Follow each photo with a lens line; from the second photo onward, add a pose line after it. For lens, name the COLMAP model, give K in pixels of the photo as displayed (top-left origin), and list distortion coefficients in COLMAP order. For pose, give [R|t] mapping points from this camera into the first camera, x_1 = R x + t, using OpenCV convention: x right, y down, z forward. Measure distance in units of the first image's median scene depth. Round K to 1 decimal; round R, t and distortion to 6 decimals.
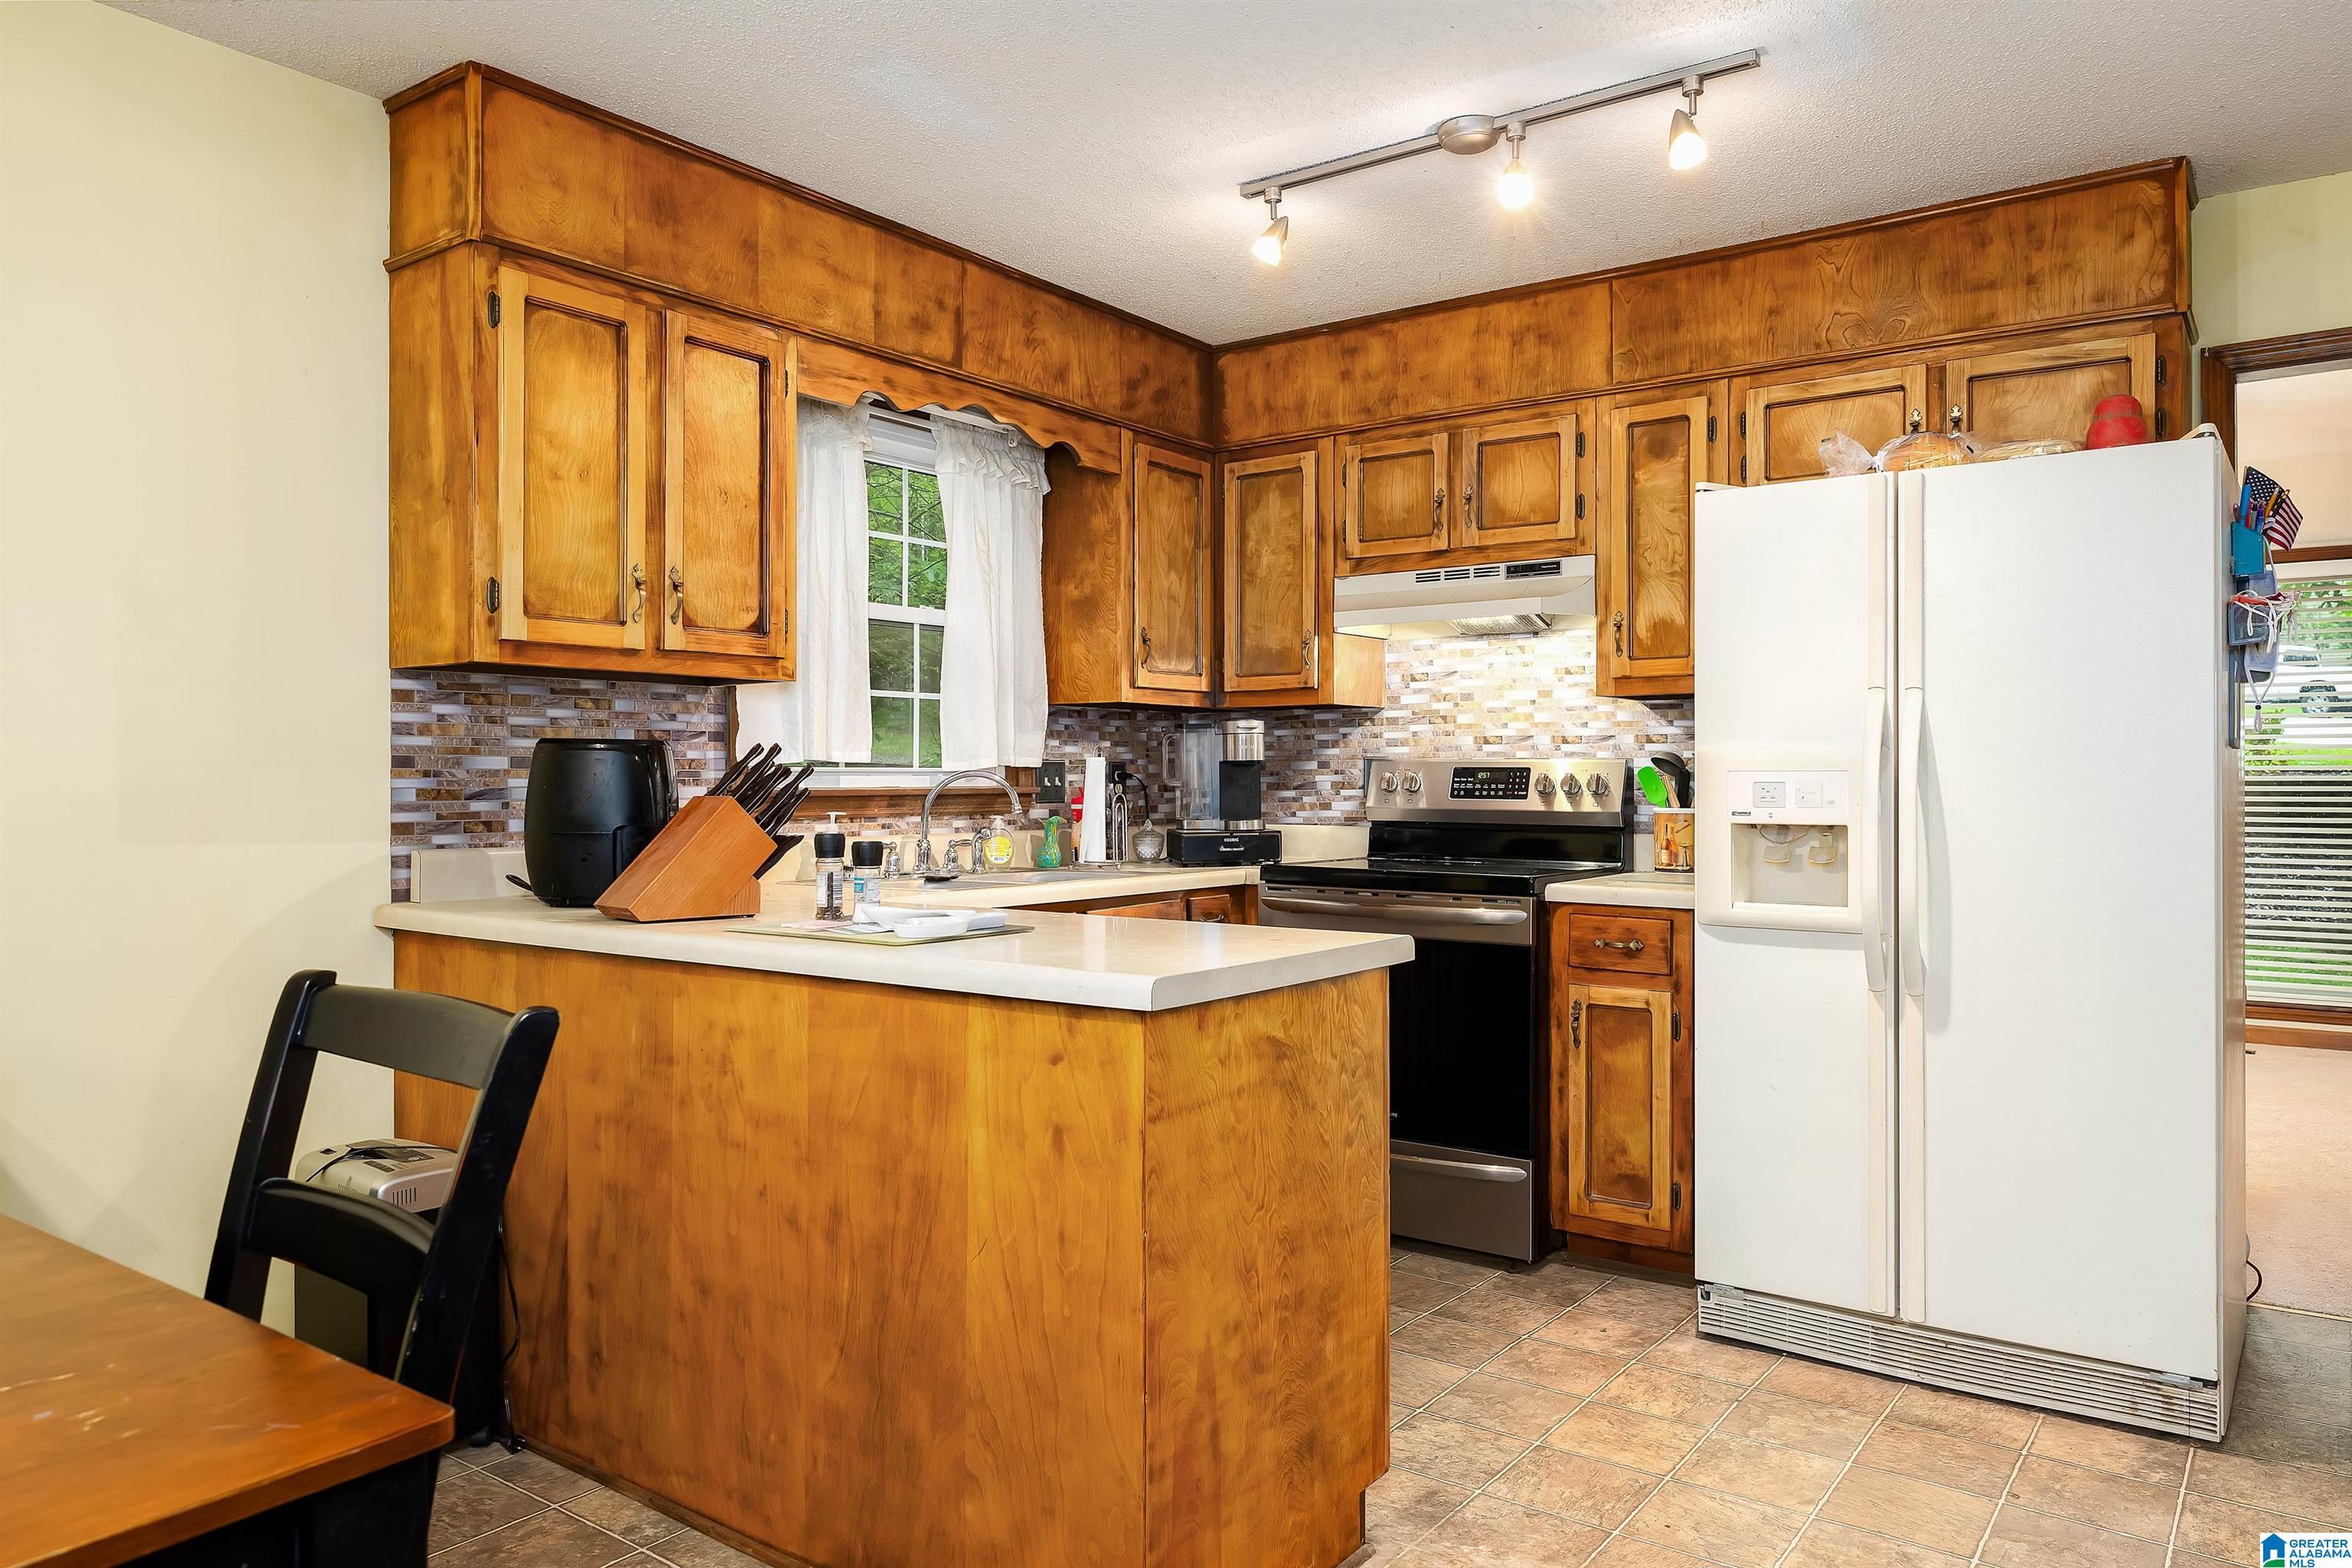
lens RADIAL K [[1563.7, 0, 1173.3], [0, 1563.7, 779.3], [0, 0, 1]] dist [-0.000359, -0.003173]
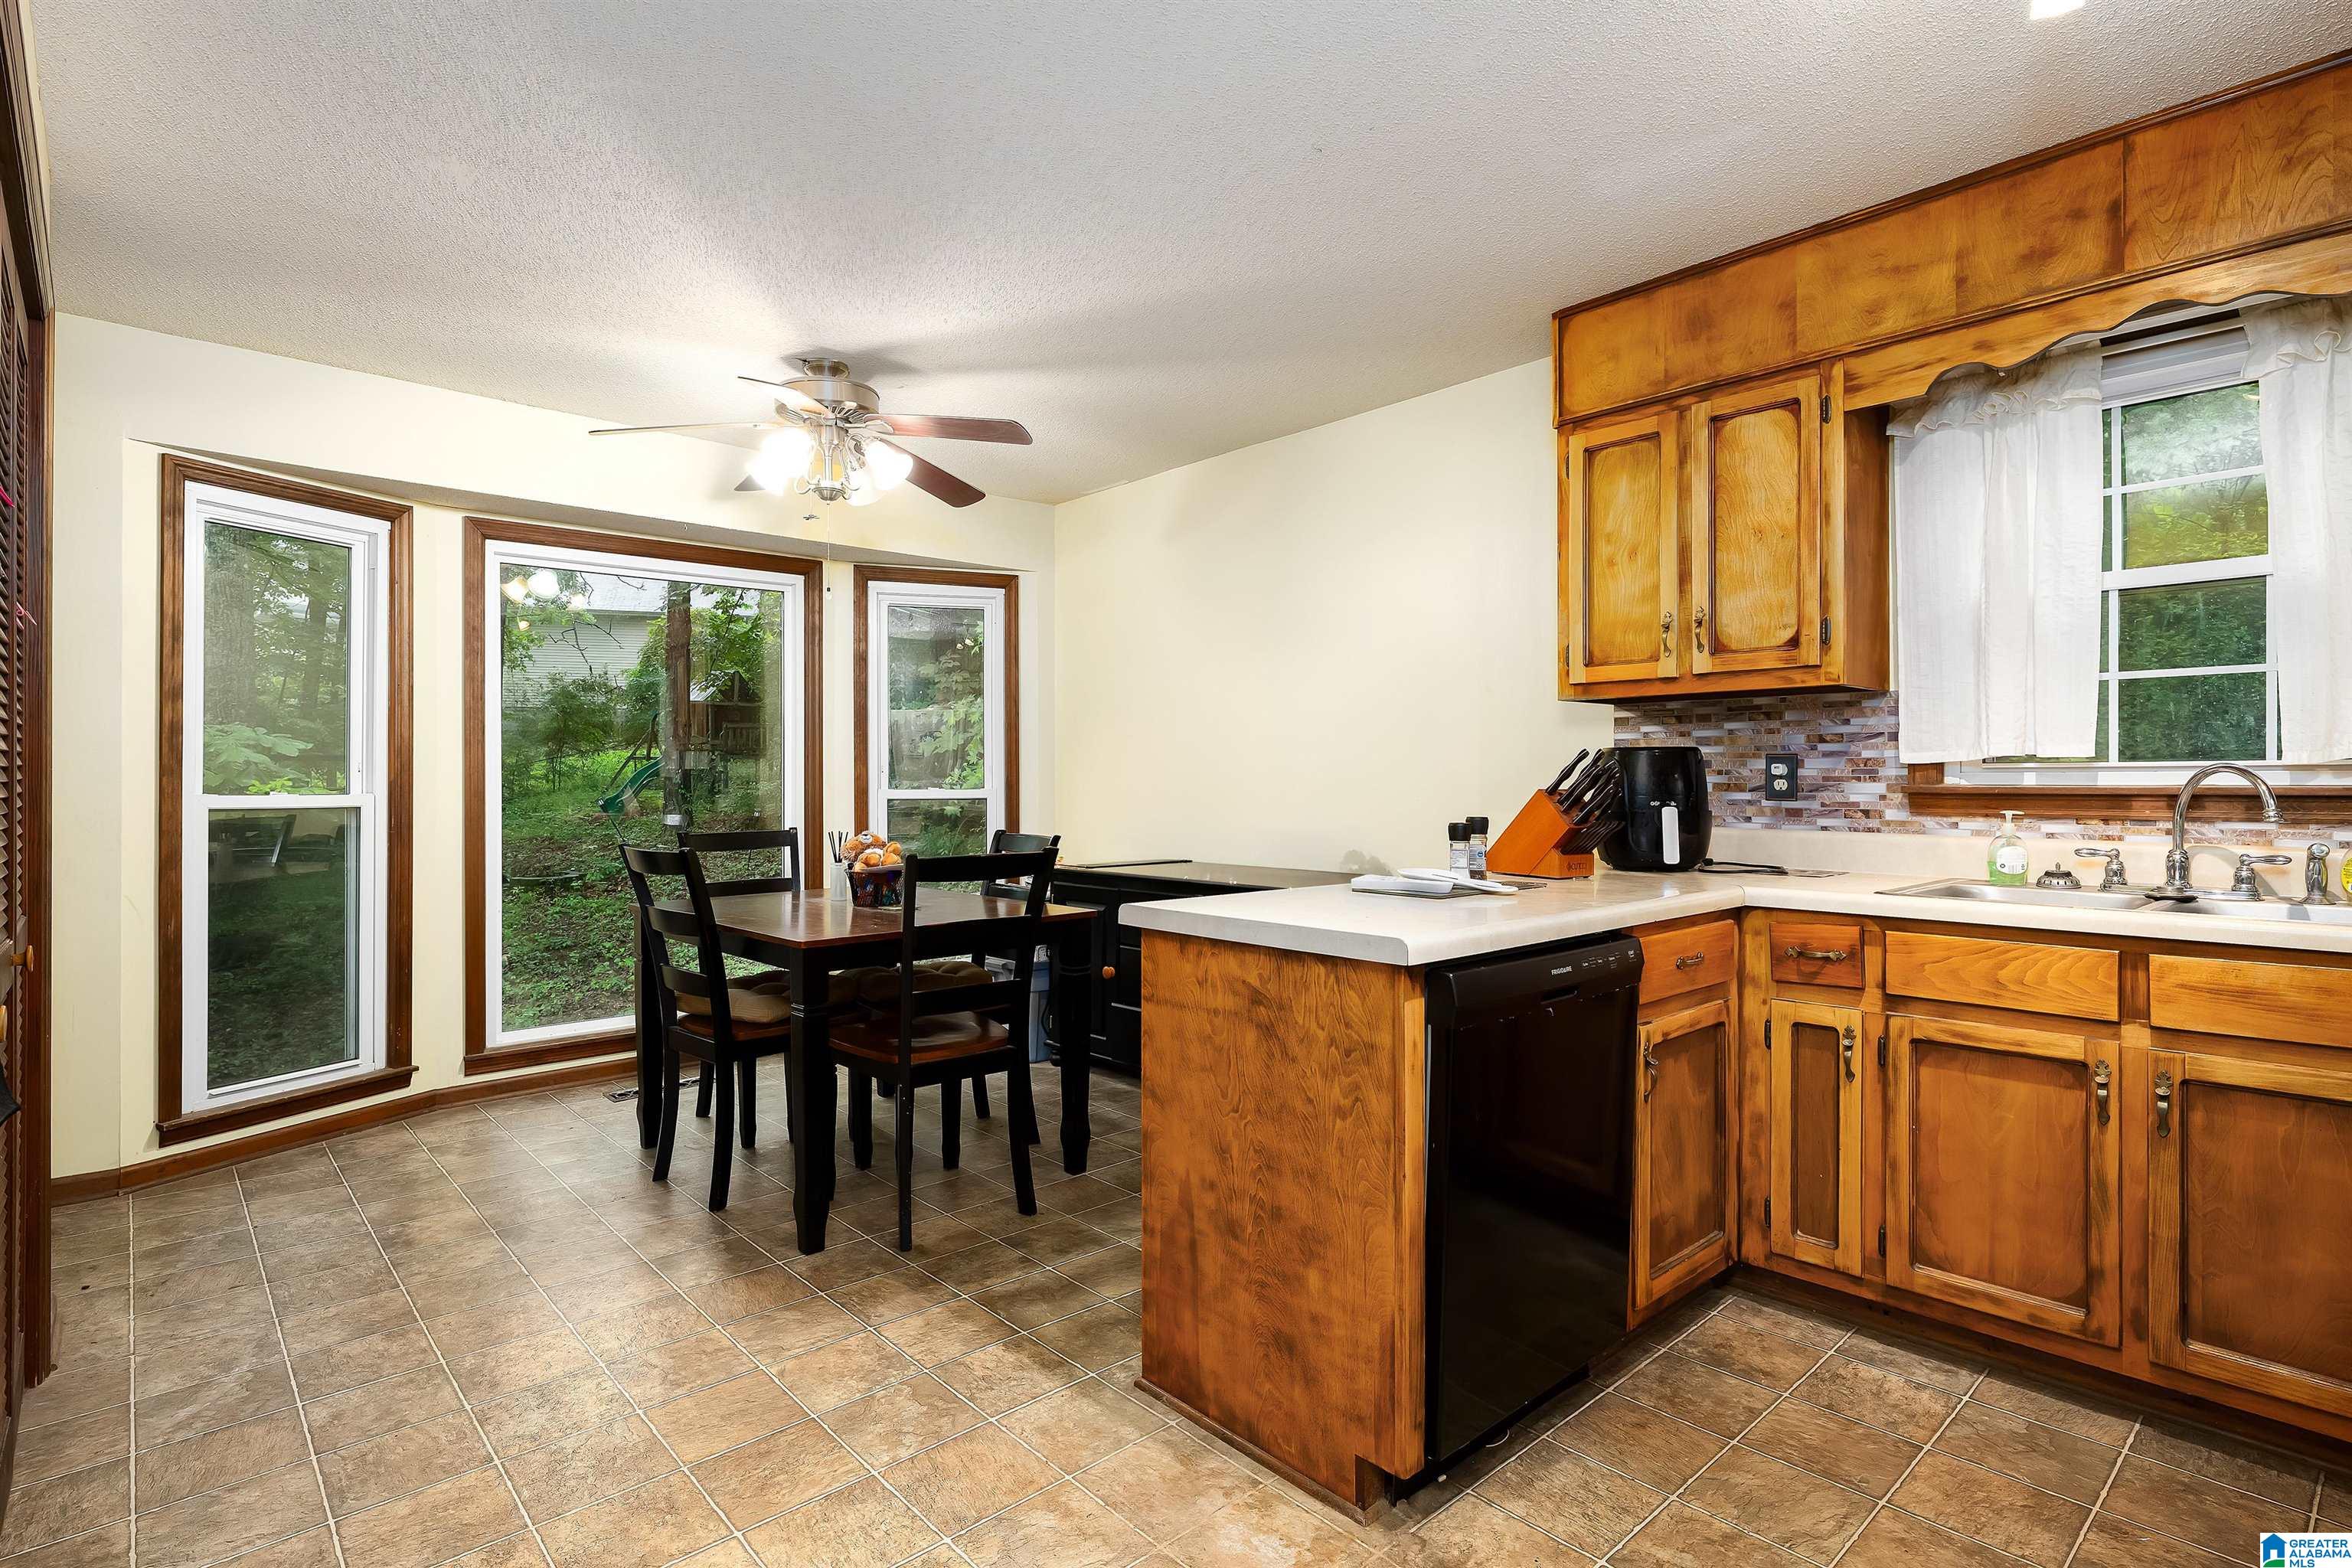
lens RADIAL K [[1167.1, 0, 1177.8], [0, 1167.1, 781.9], [0, 0, 1]] dist [0.001899, -0.000570]
pose [[-0.199278, 0.004315, -0.979934, 0.576628], [0.002765, 0.999989, 0.003841, -0.000483], [0.979939, -0.001944, -0.199287, 0.656344]]
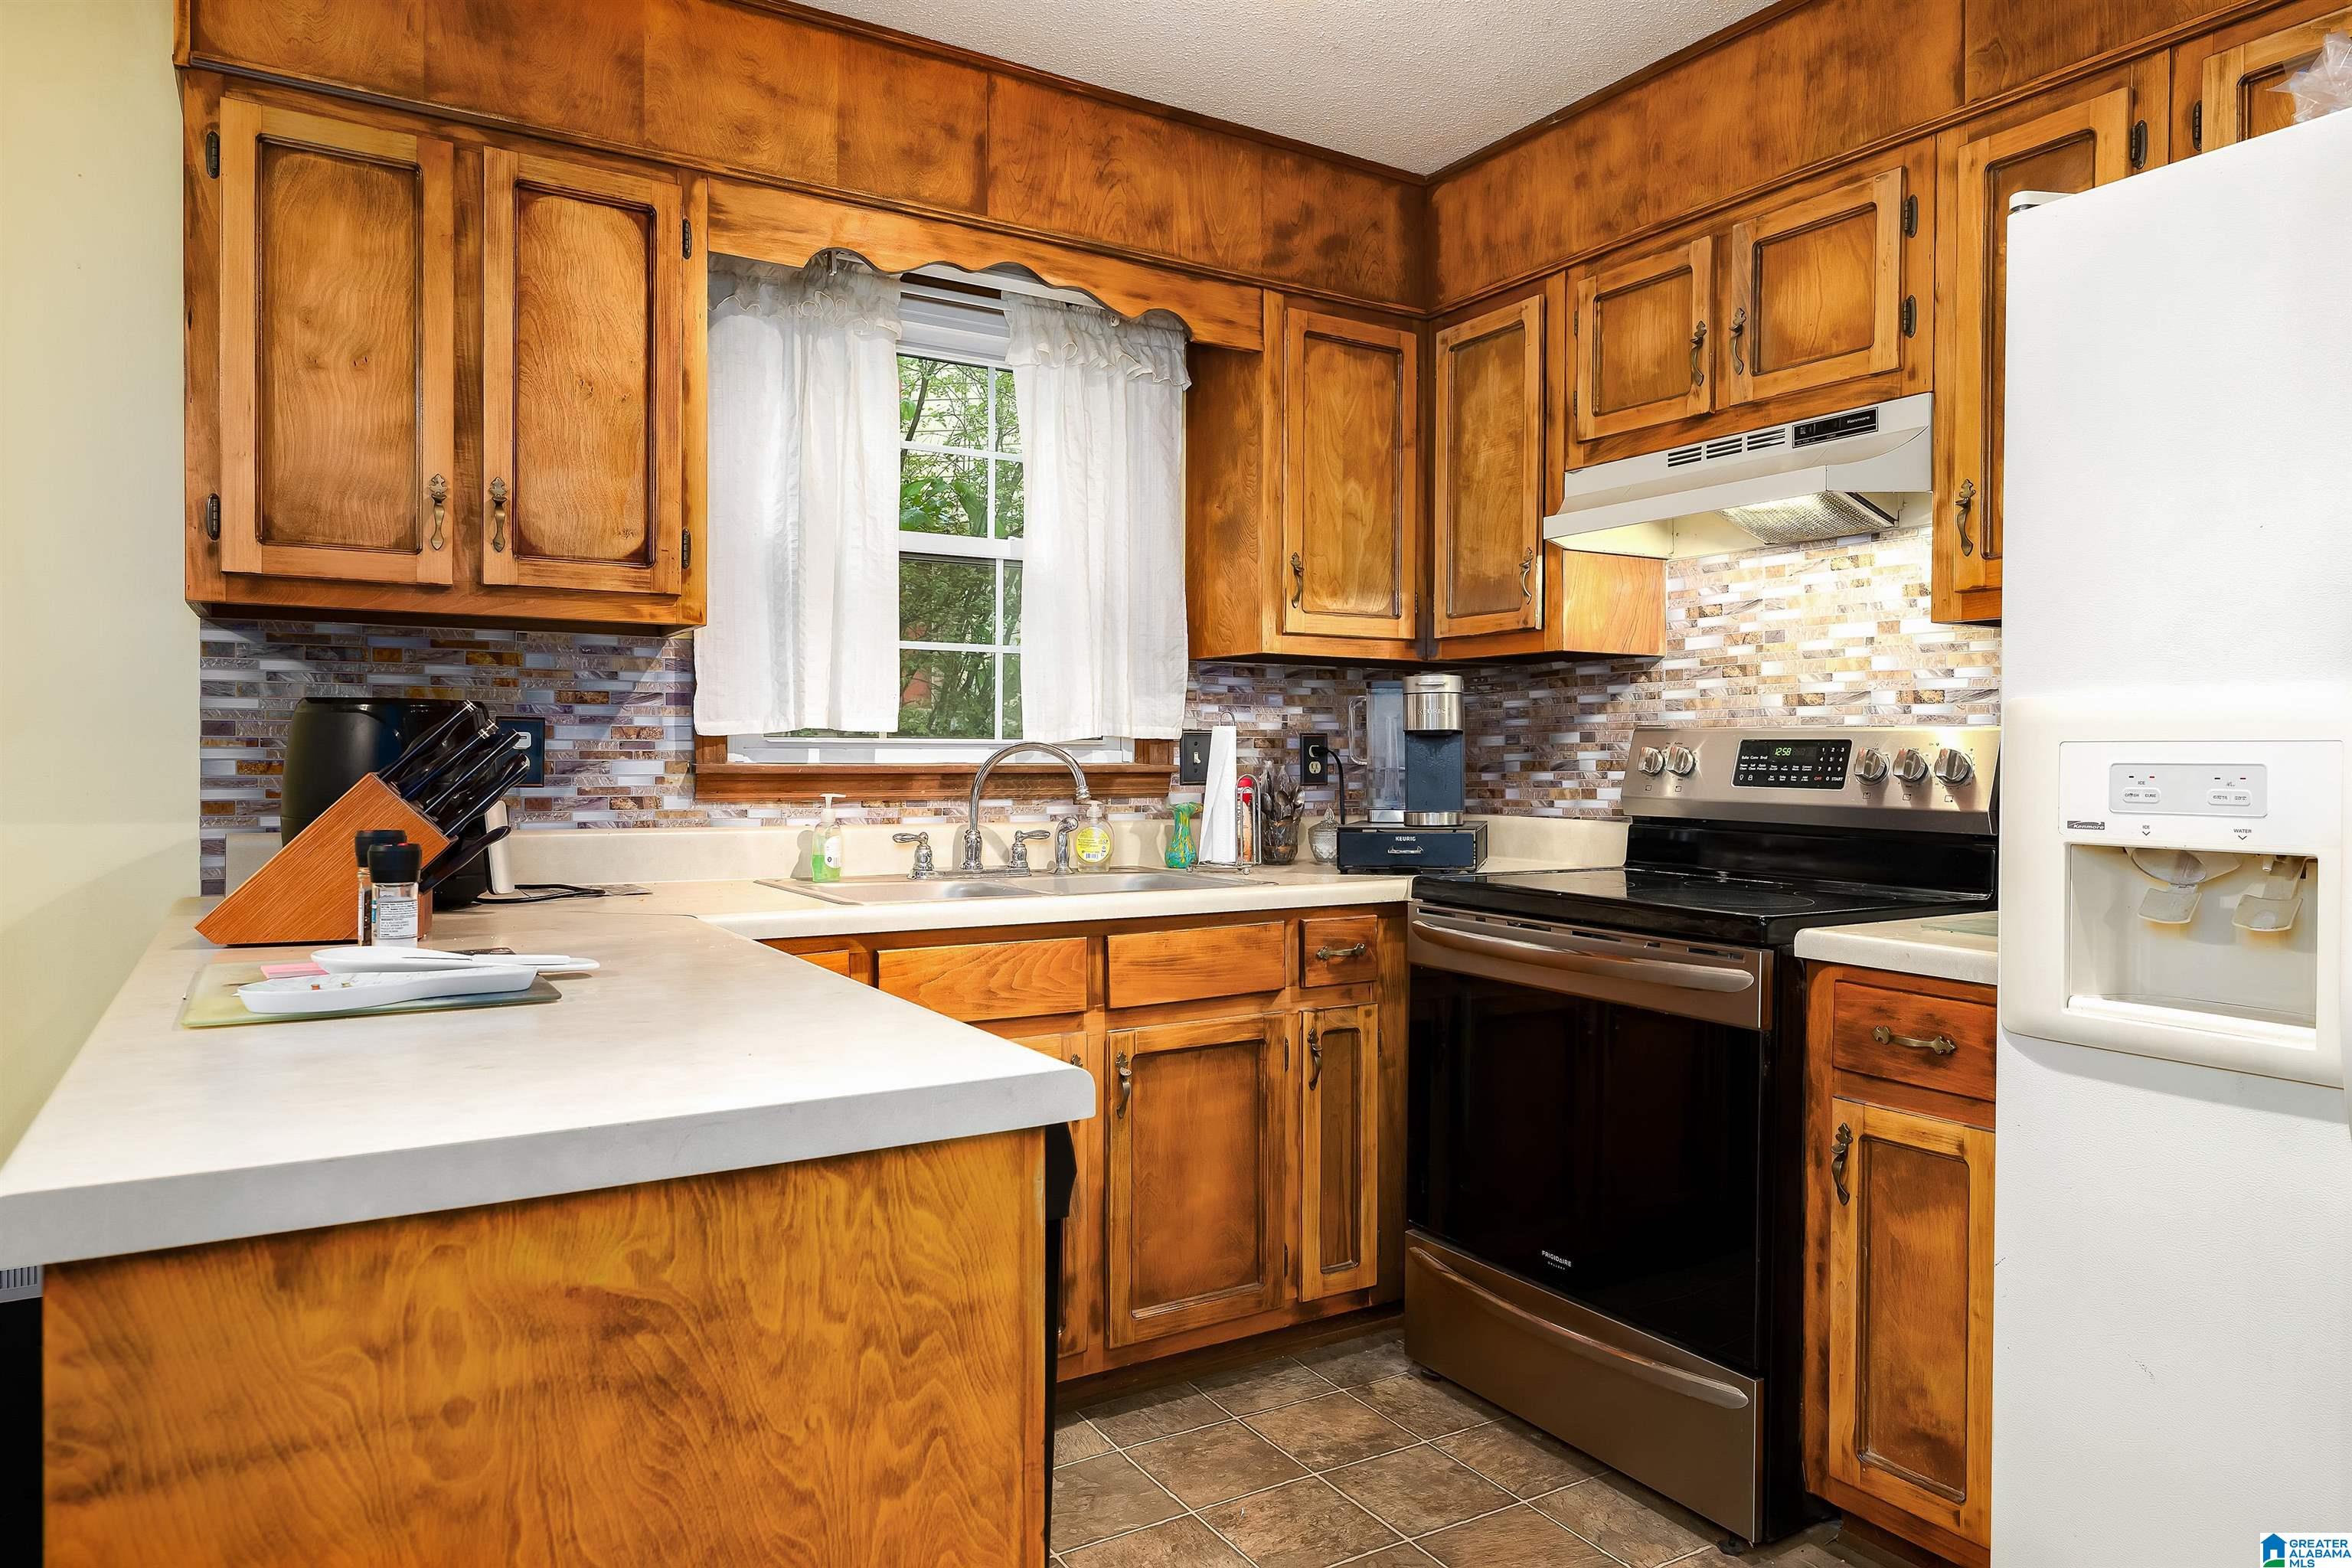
lens RADIAL K [[1466.5, 0, 1176.4], [0, 1466.5, 776.3], [0, 0, 1]] dist [0.000416, -0.001622]
pose [[0.925913, 0.010419, -0.377592, 0.229892], [-0.005502, 0.999885, 0.014098, 0.000578], [0.377696, -0.010976, 0.925865, 0.379877]]
